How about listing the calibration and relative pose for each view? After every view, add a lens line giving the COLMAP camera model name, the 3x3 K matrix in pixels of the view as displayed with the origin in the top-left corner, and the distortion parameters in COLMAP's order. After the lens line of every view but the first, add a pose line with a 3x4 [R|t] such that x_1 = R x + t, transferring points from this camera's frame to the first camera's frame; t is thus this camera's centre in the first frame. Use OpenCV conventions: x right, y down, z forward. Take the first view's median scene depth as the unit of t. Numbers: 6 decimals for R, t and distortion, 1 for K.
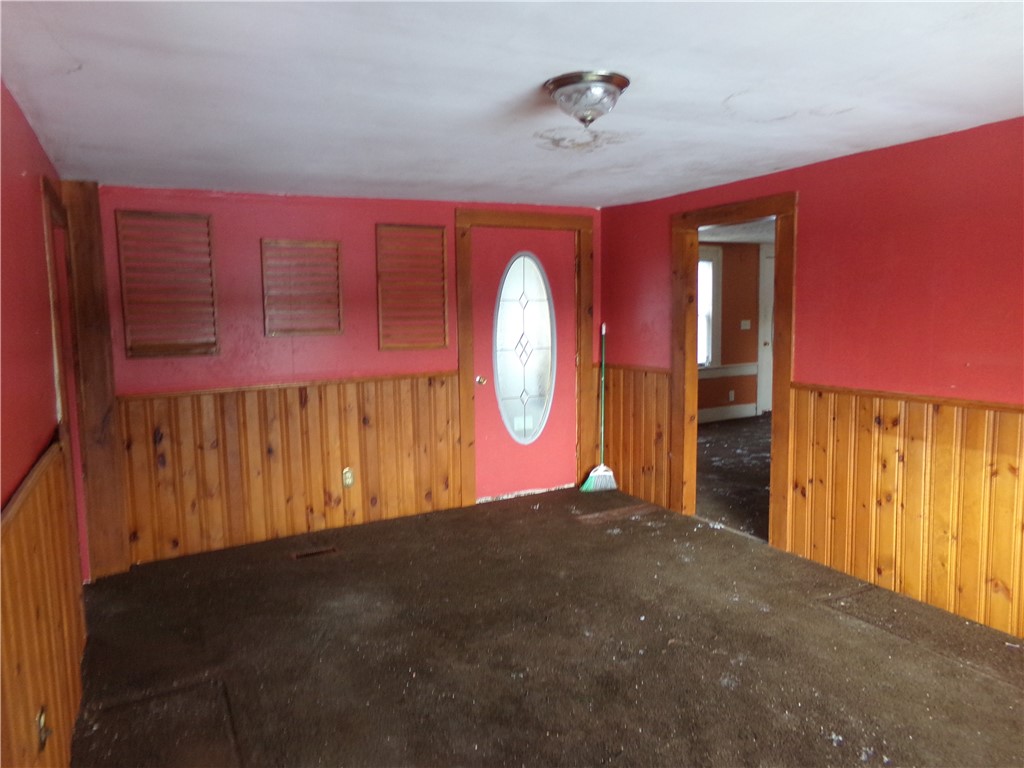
lens RADIAL K [[696.7, 0, 512.5], [0, 696.7, 381.5], [0, 0, 1]] dist [-0.010885, 0.000815]
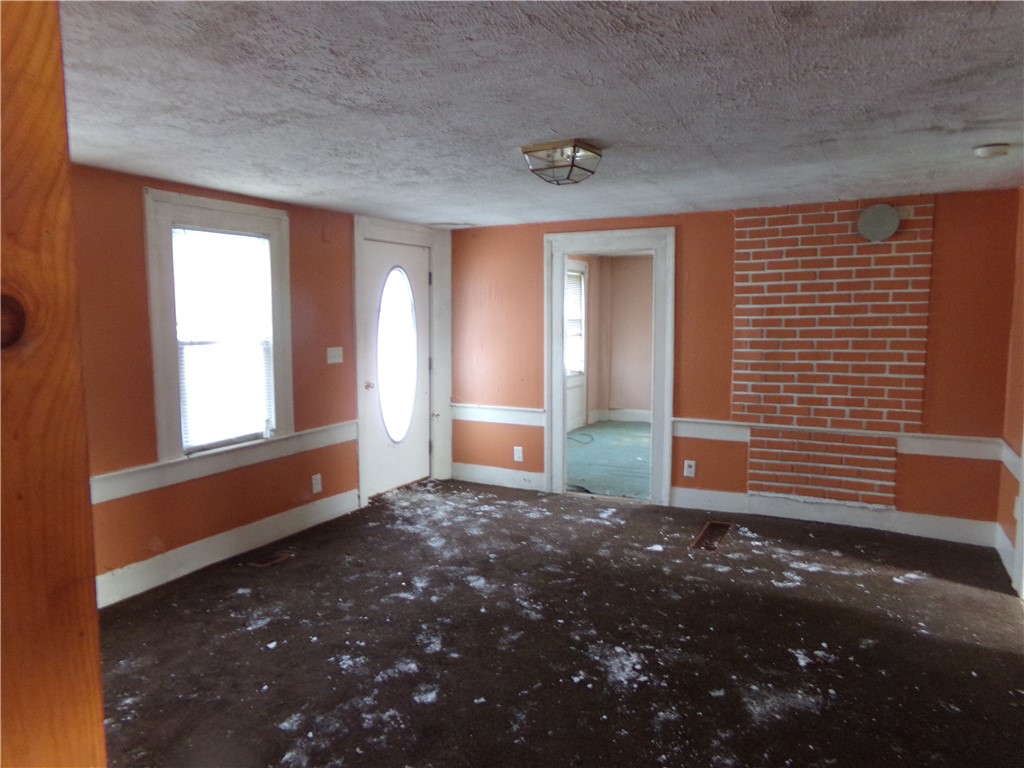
lens RADIAL K [[696.7, 0, 510.4], [0, 696.7, 383.4], [0, 0, 1]] dist [-0.010885, 0.000815]
pose [[0.828441, -0.040617, 0.558602, 0.135687], [0.045877, 0.998937, 0.004597, -0.054718], [-0.558194, 0.021818, 0.829423, 0.450928]]
